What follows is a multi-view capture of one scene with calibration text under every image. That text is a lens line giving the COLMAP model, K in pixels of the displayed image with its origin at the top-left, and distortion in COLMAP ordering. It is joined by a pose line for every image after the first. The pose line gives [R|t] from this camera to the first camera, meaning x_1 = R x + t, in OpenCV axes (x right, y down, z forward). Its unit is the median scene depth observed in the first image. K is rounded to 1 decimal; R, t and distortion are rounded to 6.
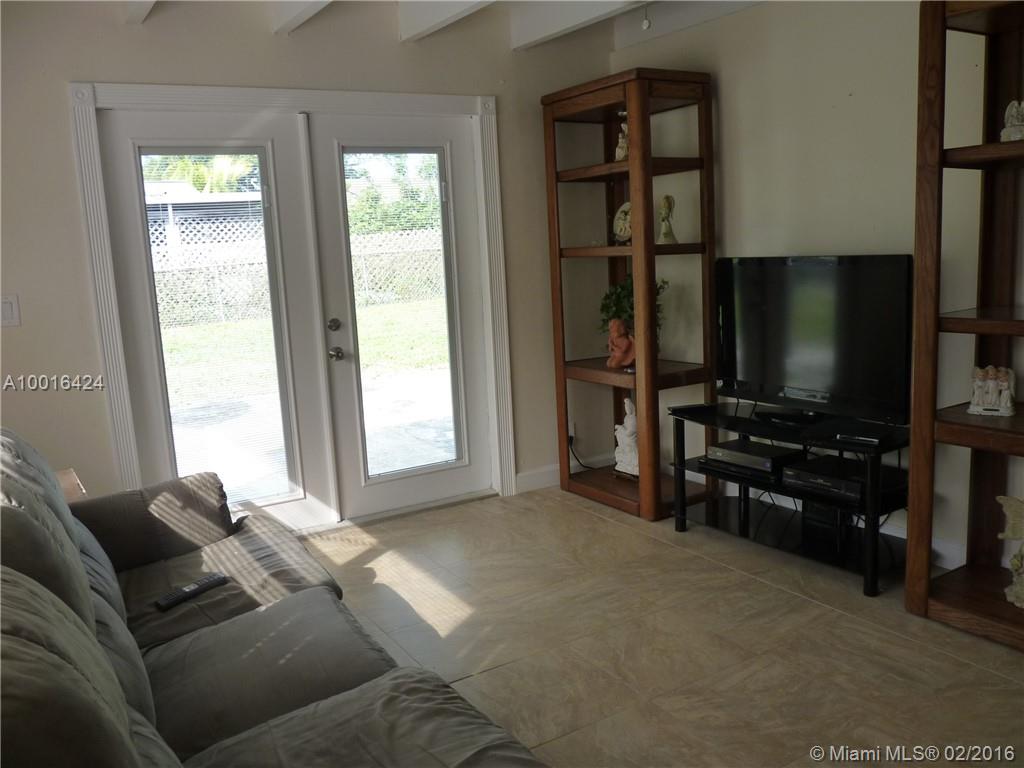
lens RADIAL K [[873.3, 0, 512.0], [0, 873.3, 384.0], [0, 0, 1]] dist [-0.038707, -0.007901]
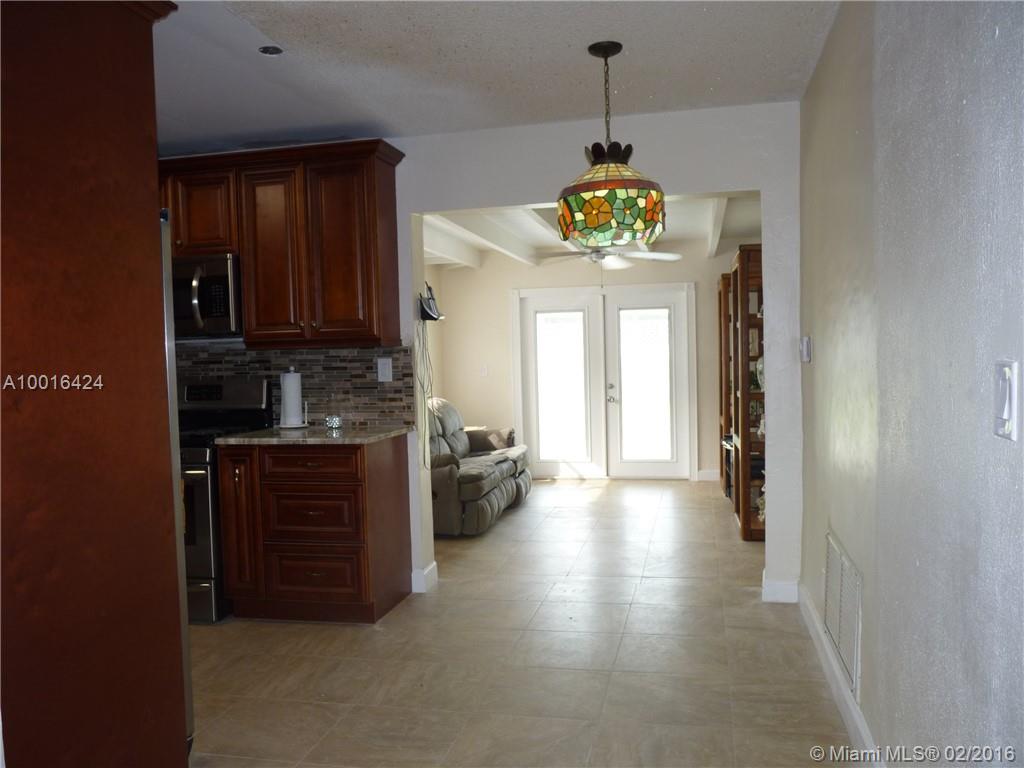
lens RADIAL K [[831.0, 0, 512.0], [0, 831.0, 384.0], [0, 0, 1]] dist [-0.068228, -0.008068]
pose [[0.730677, 0.057013, -0.680339, 1.047625], [-0.125723, 0.990701, -0.052004, 0.067480], [0.671047, 0.123532, 0.731051, -0.717492]]
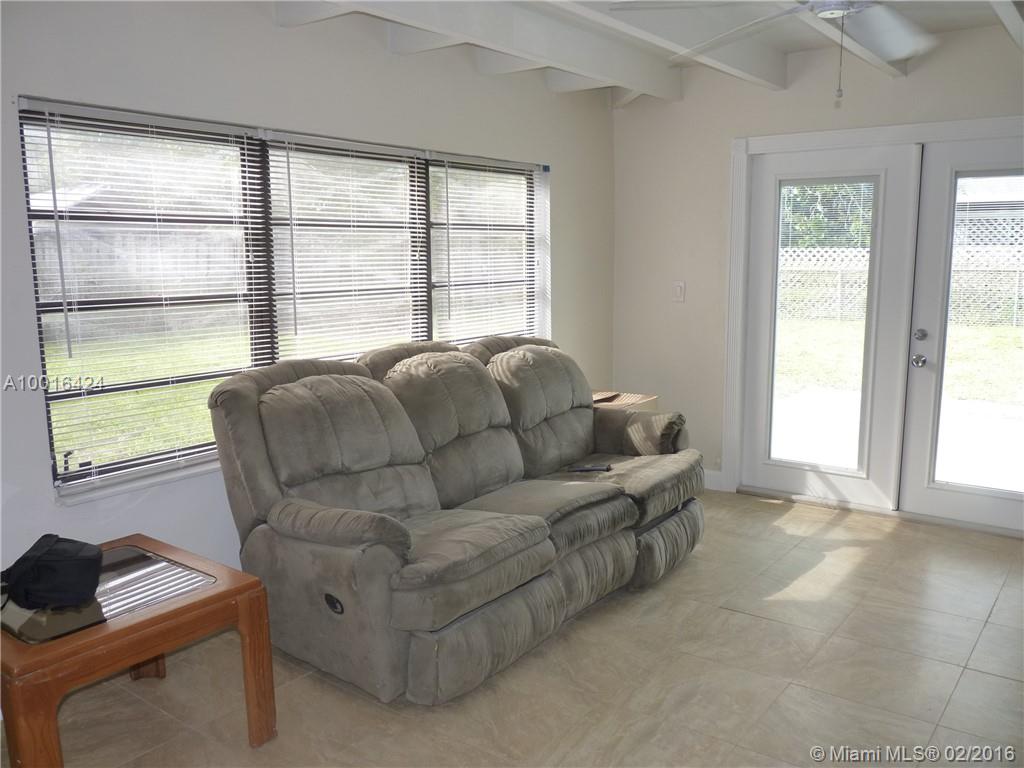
lens RADIAL K [[858.1, 0, 512.0], [0, 858.1, 384.0], [0, 0, 1]] dist [-0.014952, -0.006705]
pose [[0.386667, 0.189750, -0.902487, 0.576857], [-0.168175, 0.976703, 0.133300, -0.063807], [0.906756, 0.100234, 0.409570, 0.096000]]
